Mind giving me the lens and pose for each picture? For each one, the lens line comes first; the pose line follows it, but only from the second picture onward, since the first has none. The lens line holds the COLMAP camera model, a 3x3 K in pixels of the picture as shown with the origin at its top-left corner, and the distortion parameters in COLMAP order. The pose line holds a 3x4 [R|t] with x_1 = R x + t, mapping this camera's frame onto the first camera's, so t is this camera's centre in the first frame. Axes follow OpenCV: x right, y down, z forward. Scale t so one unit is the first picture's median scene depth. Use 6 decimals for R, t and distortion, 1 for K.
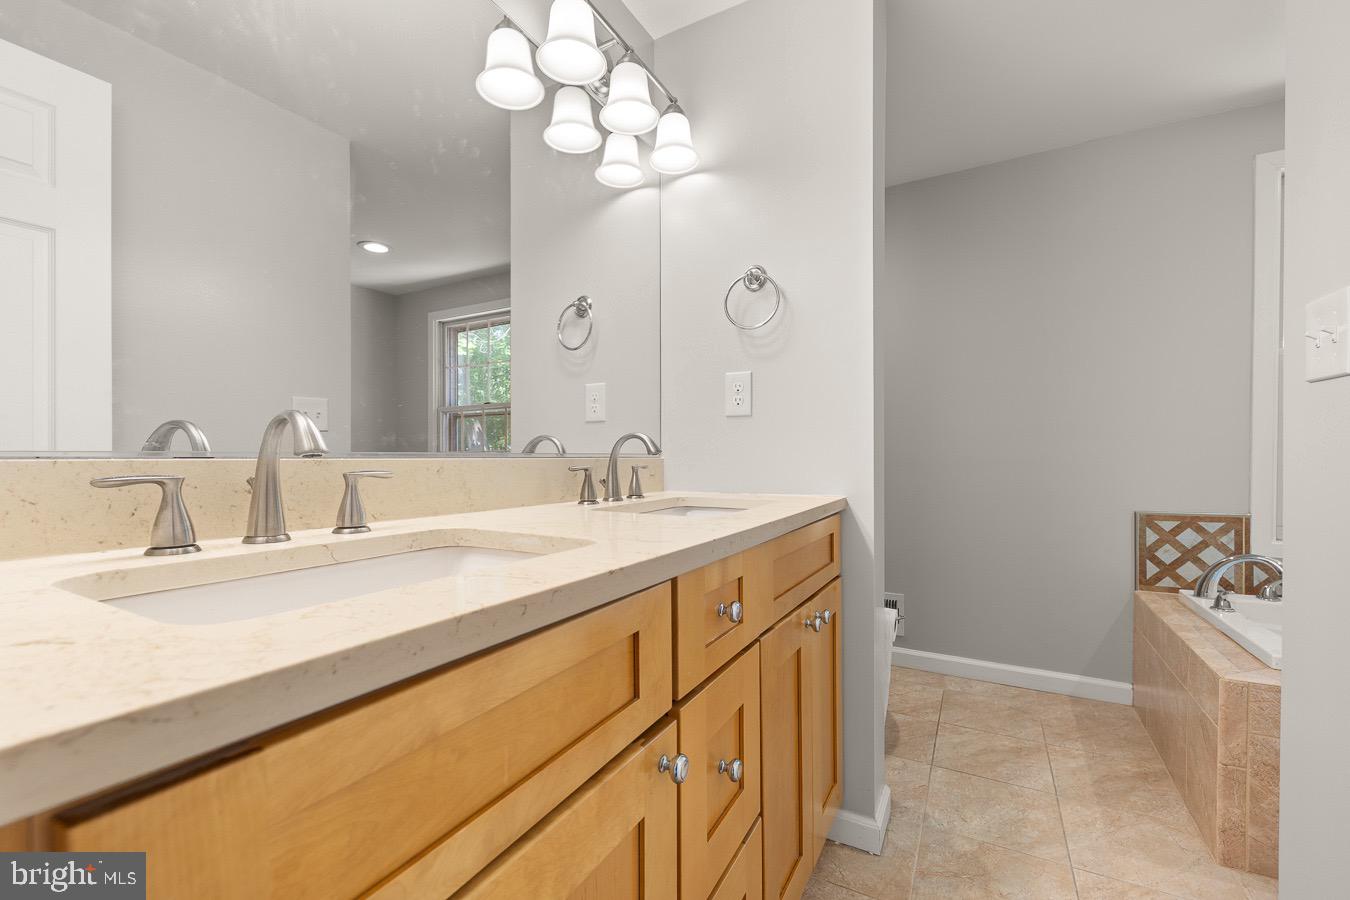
lens RADIAL K [[559.5, 0, 672.2], [0, 559.5, 460.1], [0, 0, 1]] dist [0.004451, -0.002987]
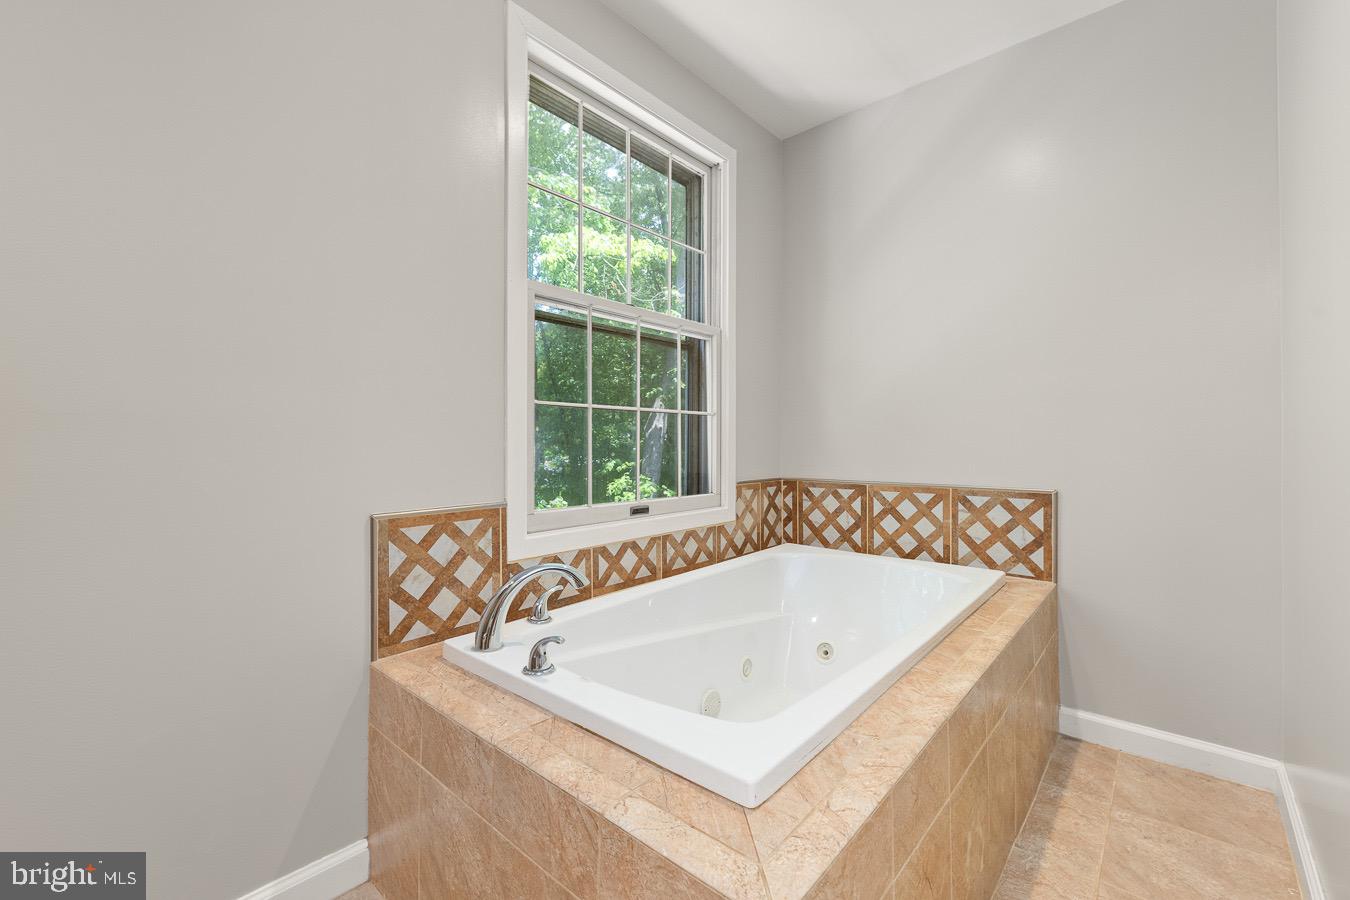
lens RADIAL K [[559.5, 0, 672.9], [0, 559.5, 448.2], [0, 0, 1]] dist [0.004451, -0.002987]
pose [[0.195610, 0.001087, 0.980681, 0.358034], [0.004150, 0.999990, -0.001936, 0.028755], [-0.980673, 0.004449, 0.195603, 0.620753]]
